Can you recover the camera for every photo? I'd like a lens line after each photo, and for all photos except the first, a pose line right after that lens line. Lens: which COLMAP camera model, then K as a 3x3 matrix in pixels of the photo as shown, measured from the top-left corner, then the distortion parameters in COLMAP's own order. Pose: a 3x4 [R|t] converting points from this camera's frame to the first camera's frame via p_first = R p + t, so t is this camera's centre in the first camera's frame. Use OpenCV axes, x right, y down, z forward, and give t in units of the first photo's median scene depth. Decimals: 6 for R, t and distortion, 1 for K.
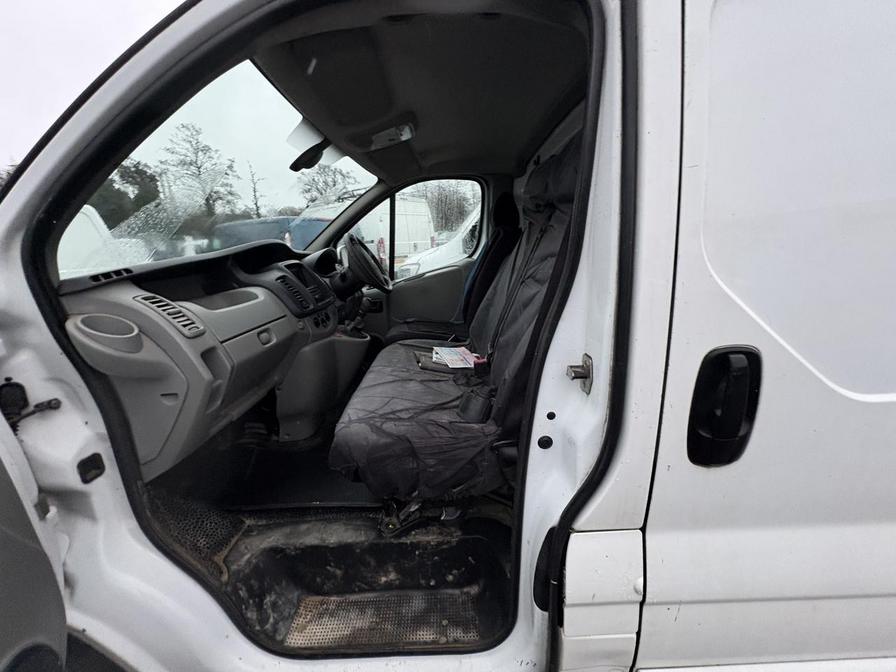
lens RADIAL K [[357.1, 0, 448.0], [0, 357.1, 336.0], [0, 0, 1]] dist [-0.000091, 0.000505]
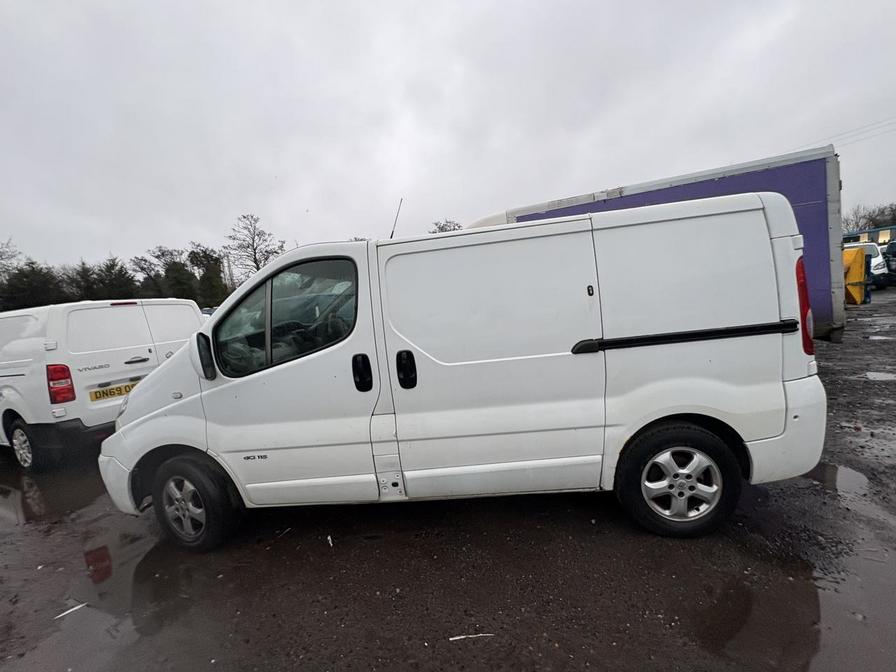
lens RADIAL K [[357.1, 0, 448.0], [0, 357.1, 336.0], [0, 0, 1]] dist [-0.000091, 0.000505]
pose [[0.994585, -0.045599, -0.093393, 0.722937], [0.030550, 0.987182, -0.156649, 0.208837], [0.099339, 0.152948, 0.983229, -1.126244]]
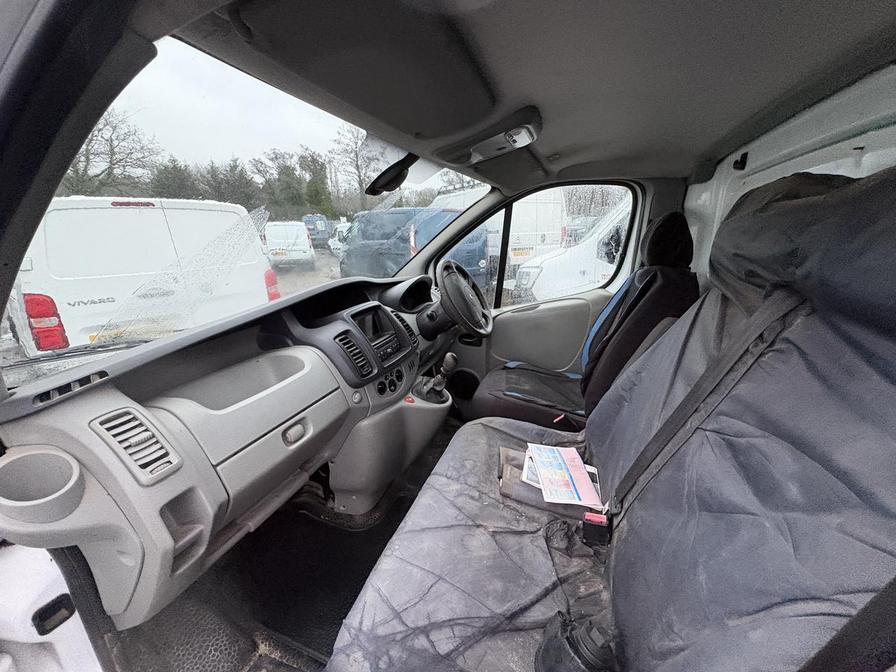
lens RADIAL K [[357.1, 0, 448.0], [0, 357.1, 336.0], [0, 0, 1]] dist [-0.000091, 0.000505]
pose [[0.940397, 0.120851, -0.317881, 0.009832], [-0.105722, 0.992302, 0.064488, -0.246926], [0.323228, -0.027037, 0.945935, 0.337702]]
